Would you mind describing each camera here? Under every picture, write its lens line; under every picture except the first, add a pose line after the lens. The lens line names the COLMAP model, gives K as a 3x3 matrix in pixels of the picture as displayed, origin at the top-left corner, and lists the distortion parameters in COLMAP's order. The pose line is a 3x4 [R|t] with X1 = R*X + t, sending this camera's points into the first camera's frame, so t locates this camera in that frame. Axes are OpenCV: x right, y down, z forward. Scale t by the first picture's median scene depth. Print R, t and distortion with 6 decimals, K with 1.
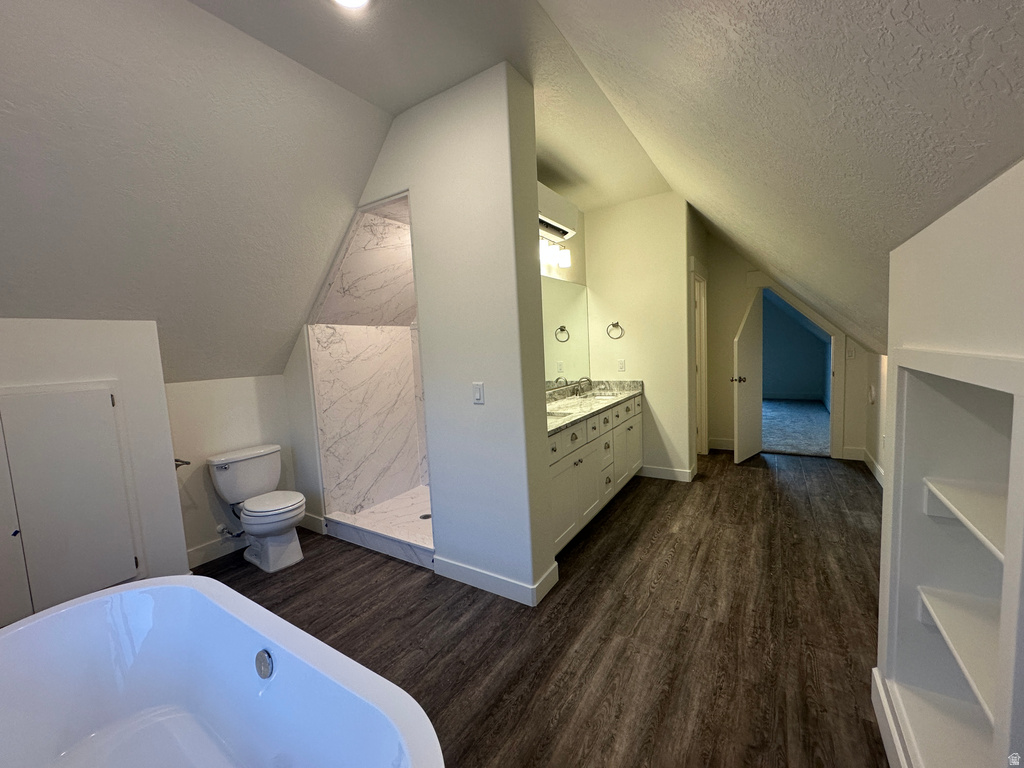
lens RADIAL K [[406.6, 0, 511.7], [0, 406.6, 384.2], [0, 0, 1]] dist [-0.000240, 0.000142]
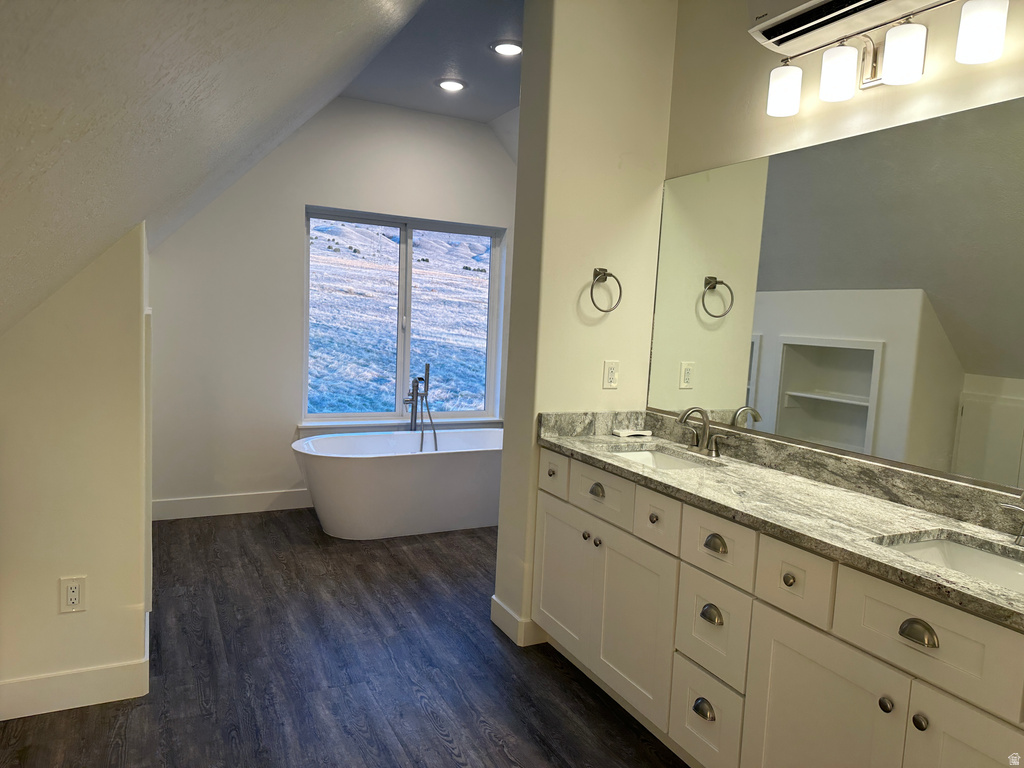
lens RADIAL K [[711.3, 0, 514.5], [0, 711.3, 382.4], [0, 0, 1]] dist [0.004436, -0.000629]
pose [[-0.509017, 0.117444, -0.852706, 1.130934], [-0.098357, 0.976223, 0.193169, -0.207508], [0.855118, 0.182196, -0.485363, 1.523813]]
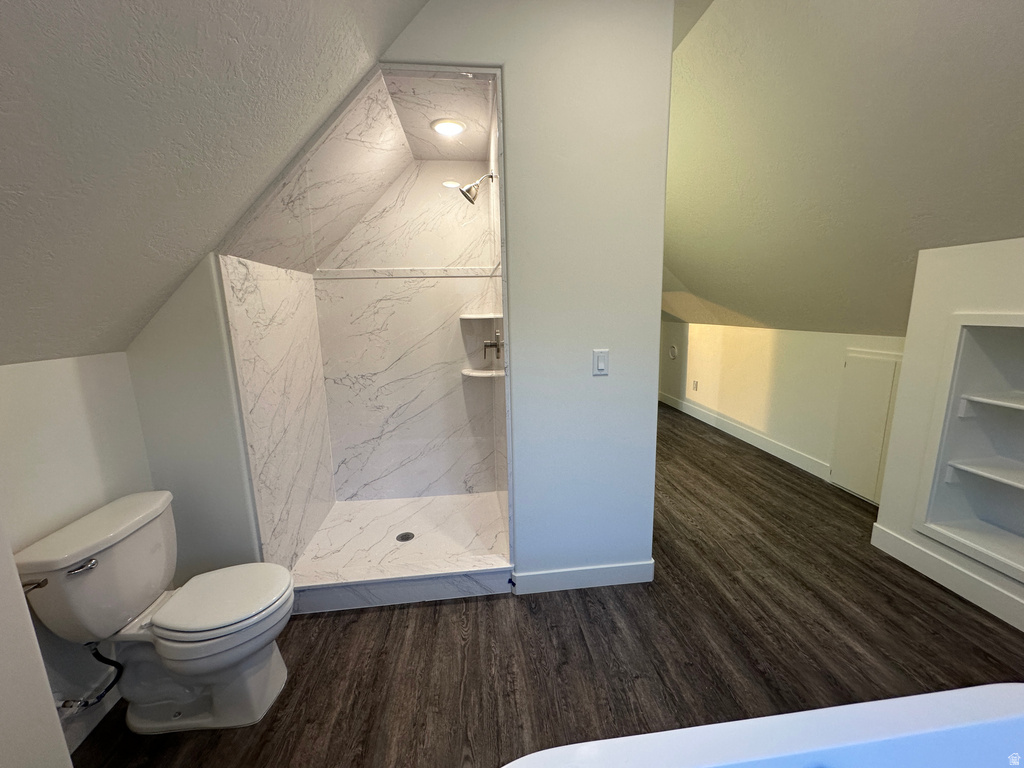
lens RADIAL K [[406.6, 0, 508.7], [0, 406.6, 385.2], [0, 0, 1]] dist [-0.000240, 0.000142]
pose [[0.775304, -0.085917, 0.625717, -0.704985], [0.038971, 0.995324, 0.088380, -0.012098], [-0.630384, -0.044136, 0.775027, 0.444218]]
